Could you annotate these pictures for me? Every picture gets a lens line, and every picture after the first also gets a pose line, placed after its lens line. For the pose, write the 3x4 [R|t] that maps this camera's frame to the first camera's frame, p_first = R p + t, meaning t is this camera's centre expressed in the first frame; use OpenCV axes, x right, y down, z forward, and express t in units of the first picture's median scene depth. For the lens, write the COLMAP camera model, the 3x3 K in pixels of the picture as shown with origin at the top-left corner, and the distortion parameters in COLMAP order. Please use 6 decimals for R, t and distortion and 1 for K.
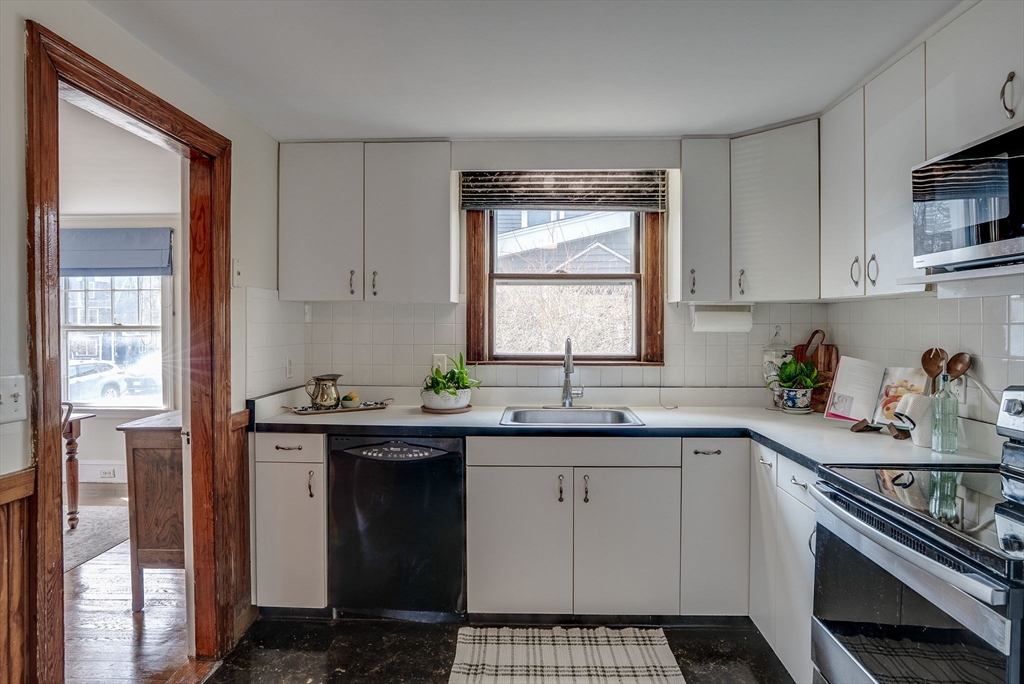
lens RADIAL K [[583.9, 0, 515.2], [0, 583.9, 329.5], [0, 0, 1]] dist [-0.039438, 0.002491]
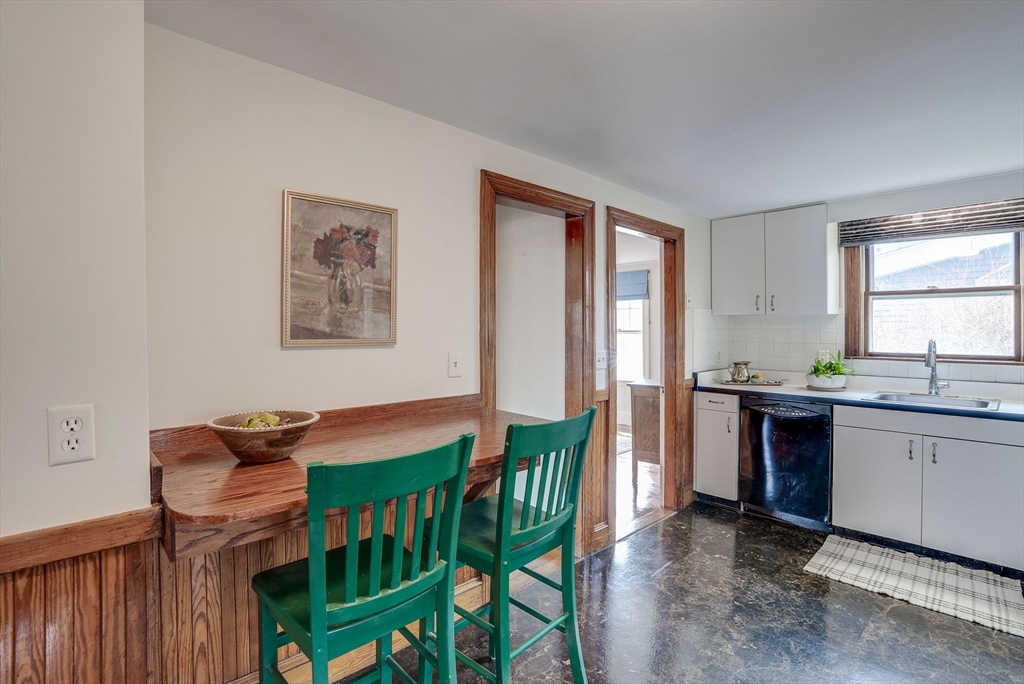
lens RADIAL K [[524.7, 0, 514.7], [0, 524.7, 327.7], [0, 0, 1]] dist [-0.065687, 0.029577]
pose [[0.720740, -0.002867, -0.693199, 0.211248], [-0.005428, 0.999937, -0.009779, 0.003214], [0.693184, 0.010811, 0.720680, -0.451726]]
